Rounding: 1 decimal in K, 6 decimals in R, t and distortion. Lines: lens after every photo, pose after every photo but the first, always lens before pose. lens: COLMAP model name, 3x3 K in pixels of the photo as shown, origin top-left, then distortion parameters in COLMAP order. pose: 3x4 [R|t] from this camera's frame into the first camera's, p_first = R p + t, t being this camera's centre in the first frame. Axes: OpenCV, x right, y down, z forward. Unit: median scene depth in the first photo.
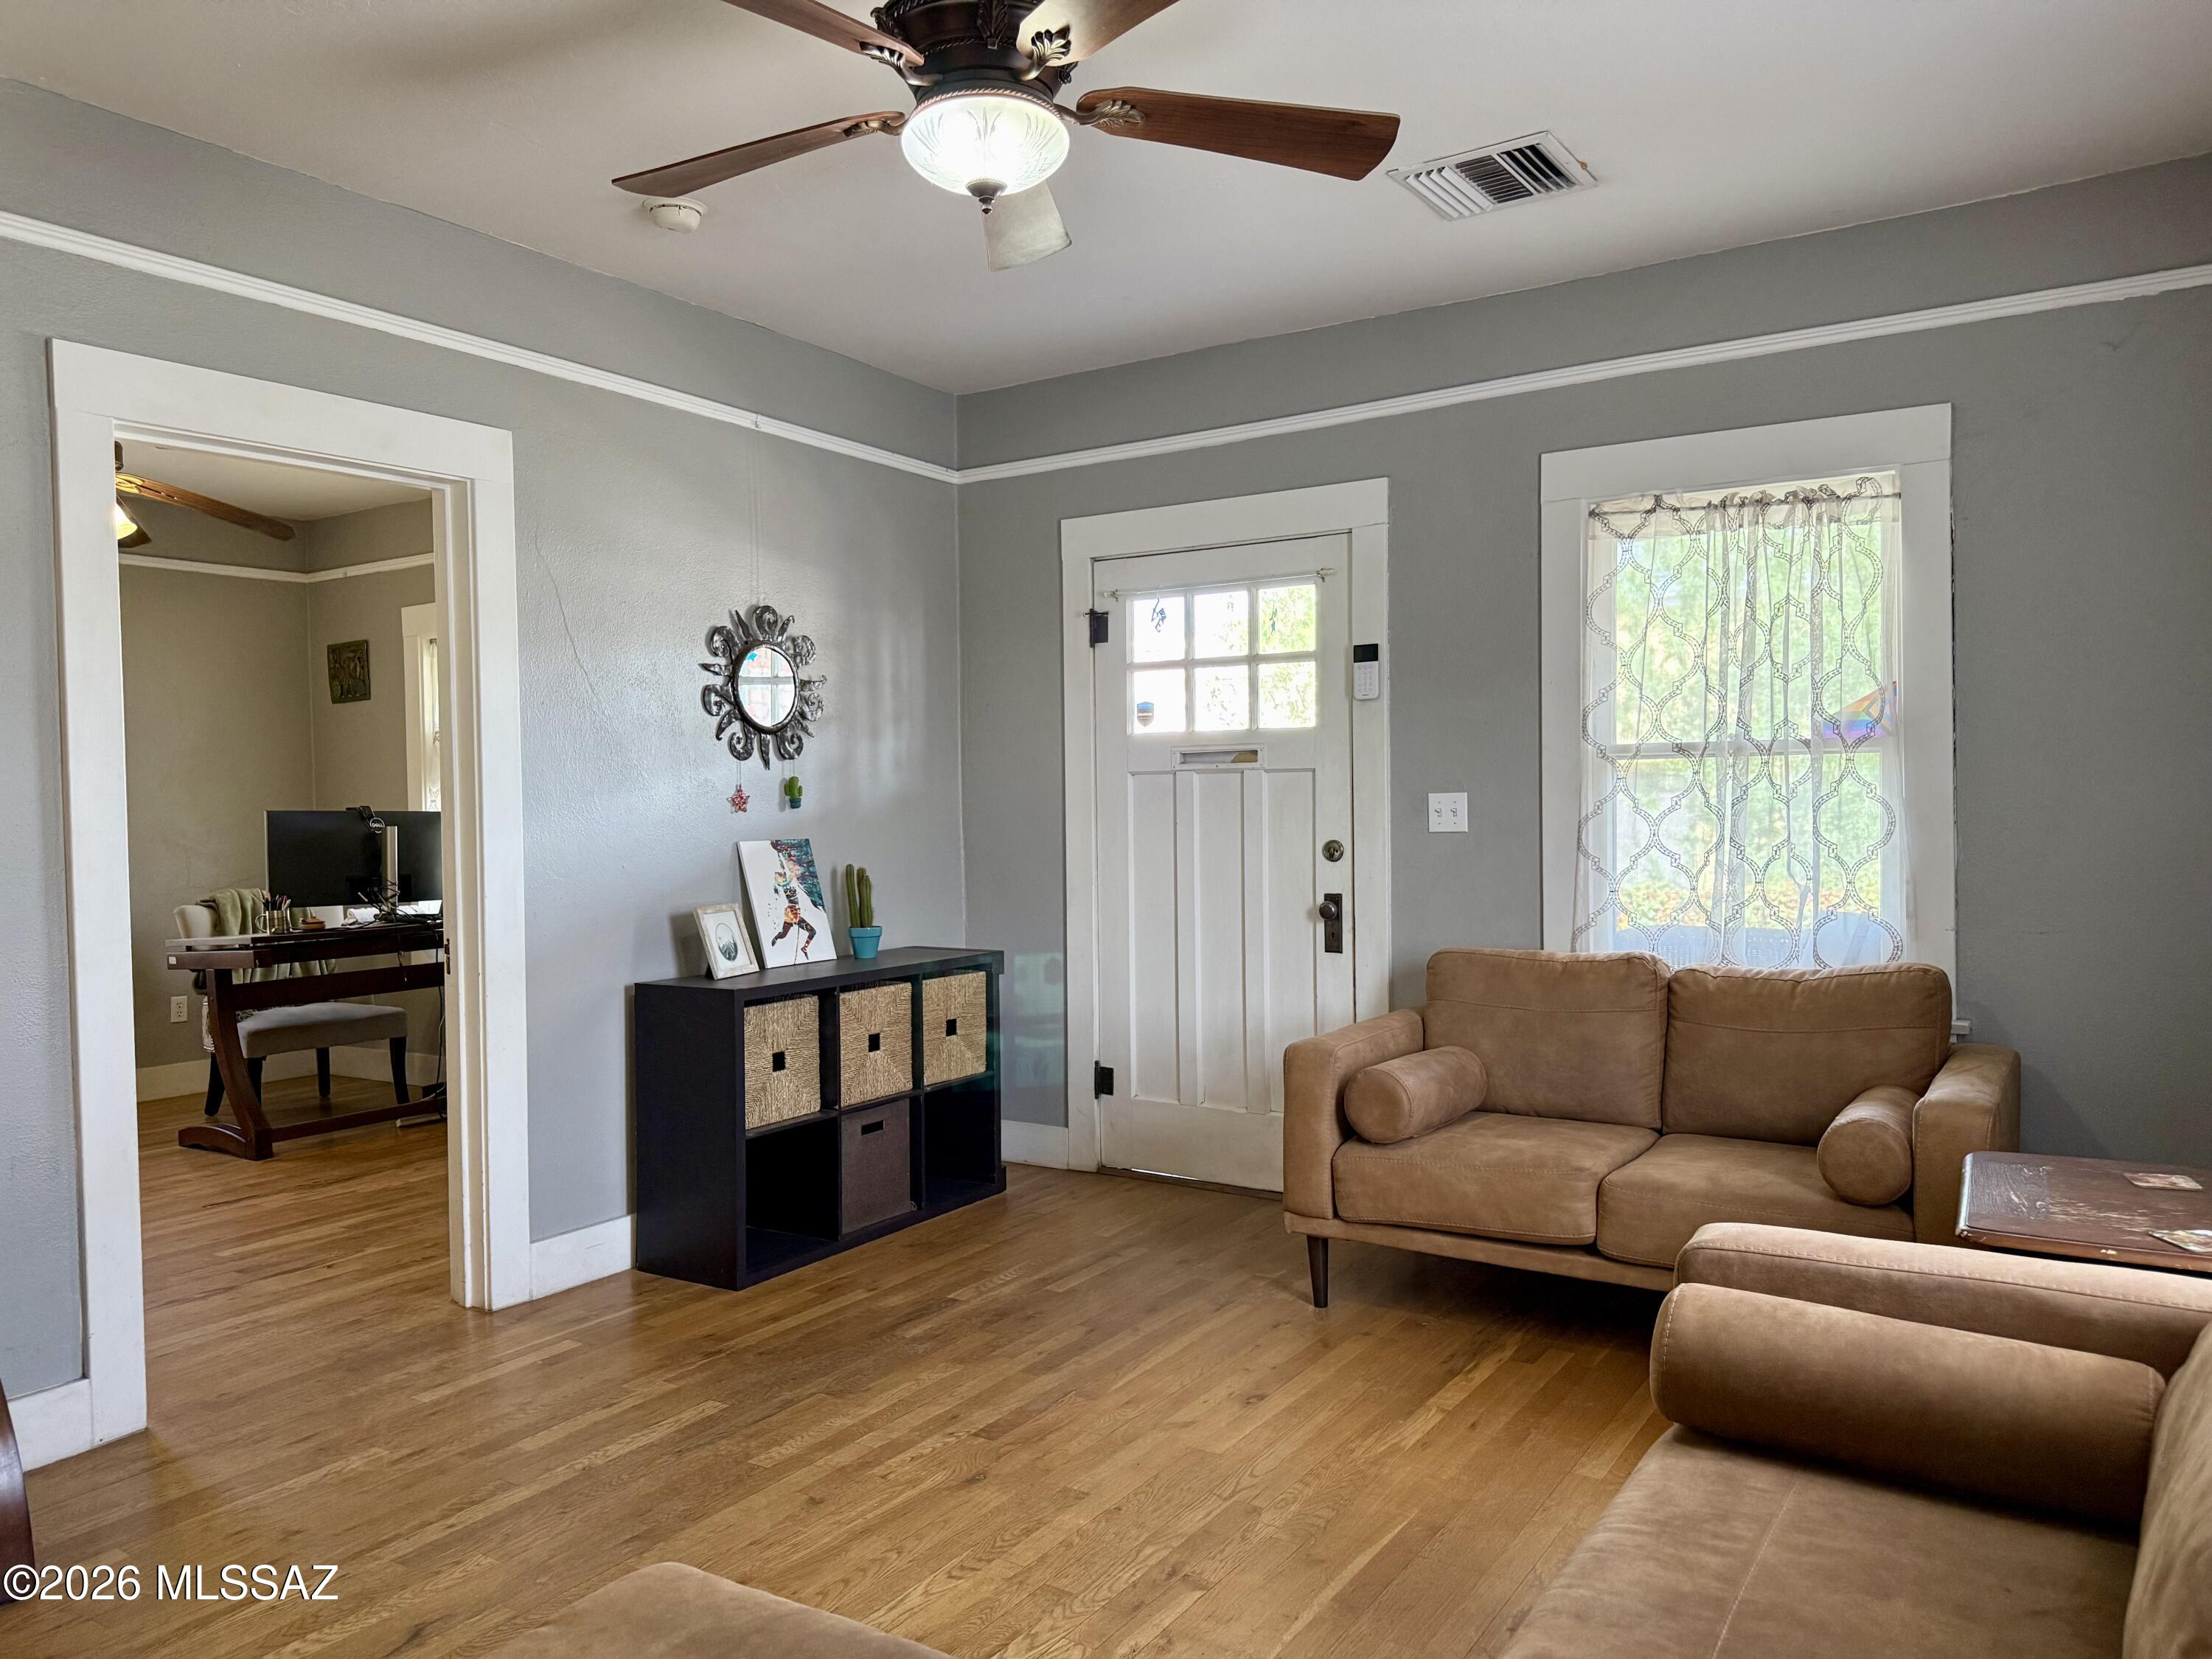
lens RADIAL K [[1558.6, 0, 1106.0], [0, 1558.6, 829.5], [0, 0, 1]] dist [0.009604, 0.000289]
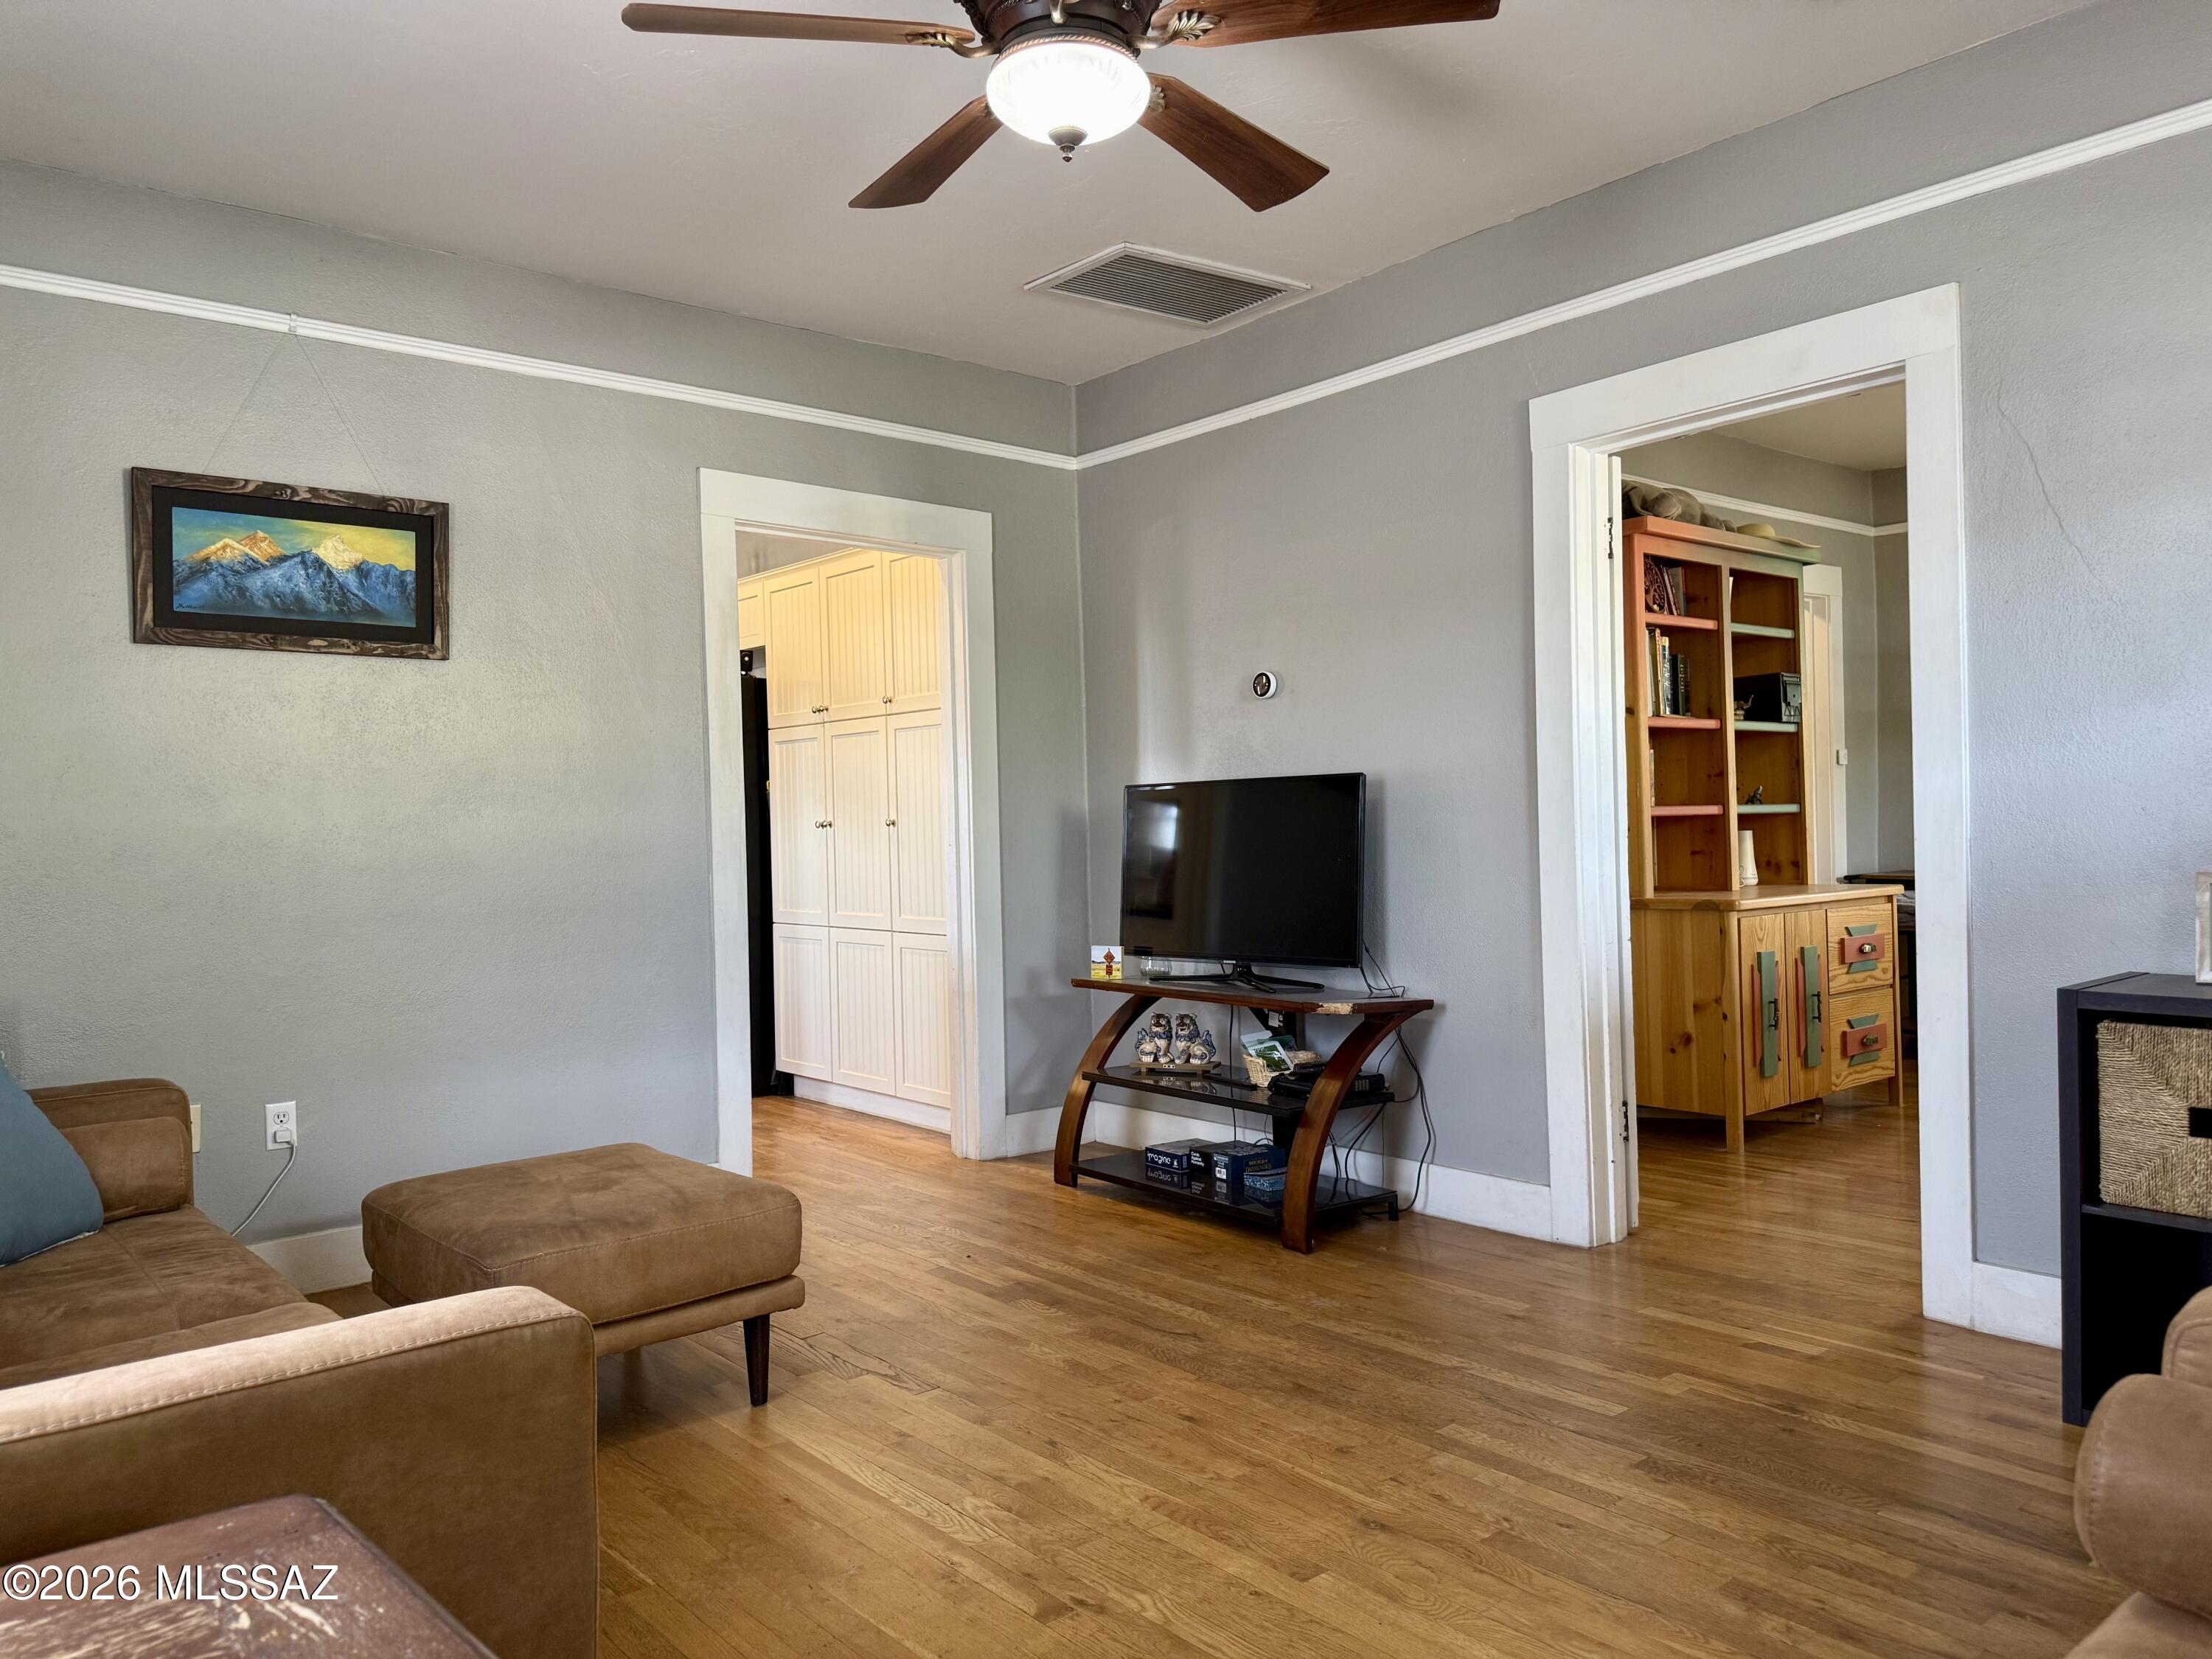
lens RADIAL K [[1558.6, 0, 1106.0], [0, 1558.6, 829.5], [0, 0, 1]] dist [0.009604, 0.000289]
pose [[-0.292694, 0.028479, -0.955782, 0.812421], [0.011735, 0.999588, 0.026191, 0.014005], [0.956134, -0.003550, -0.292907, 1.186511]]
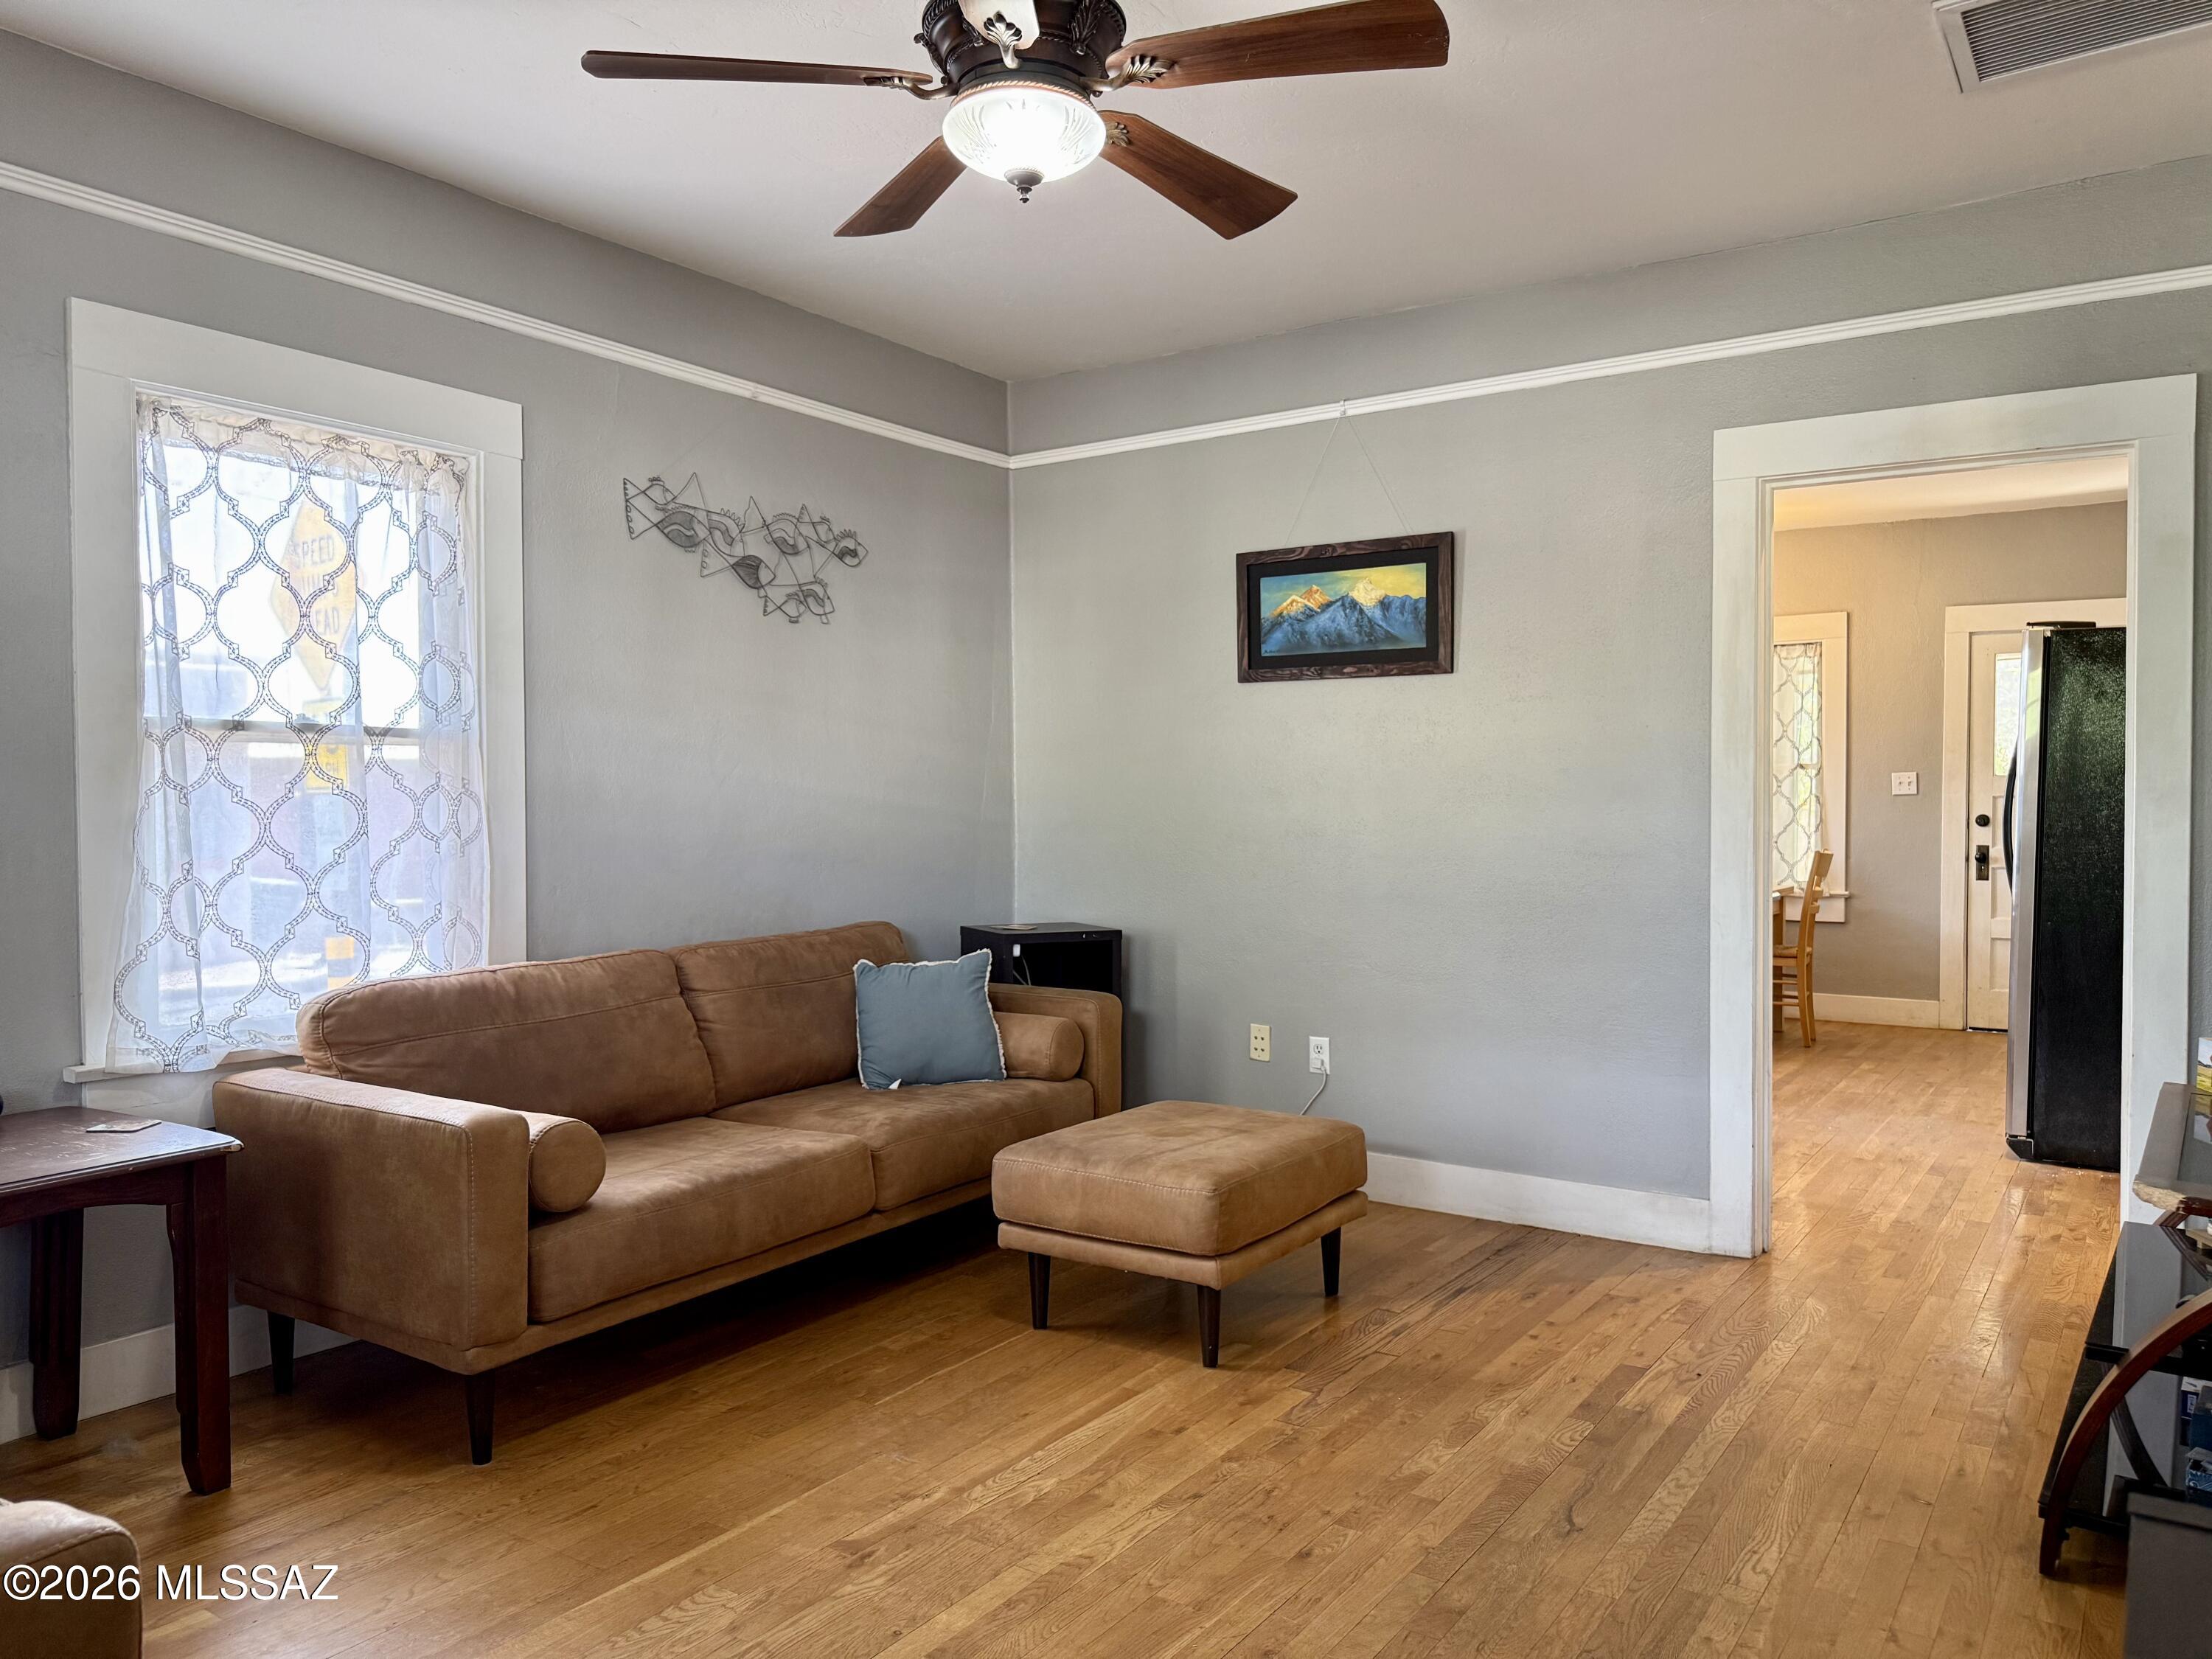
lens RADIAL K [[1570.3, 0, 1106.0], [0, 1570.3, 829.5], [0, 0, 1]] dist [0.044278, -0.003602]
pose [[-0.999405, 0.019125, 0.028707, -0.136662], [0.020035, 0.999295, 0.031740, -0.011618], [-0.028080, 0.032297, -0.999084, 1.847581]]
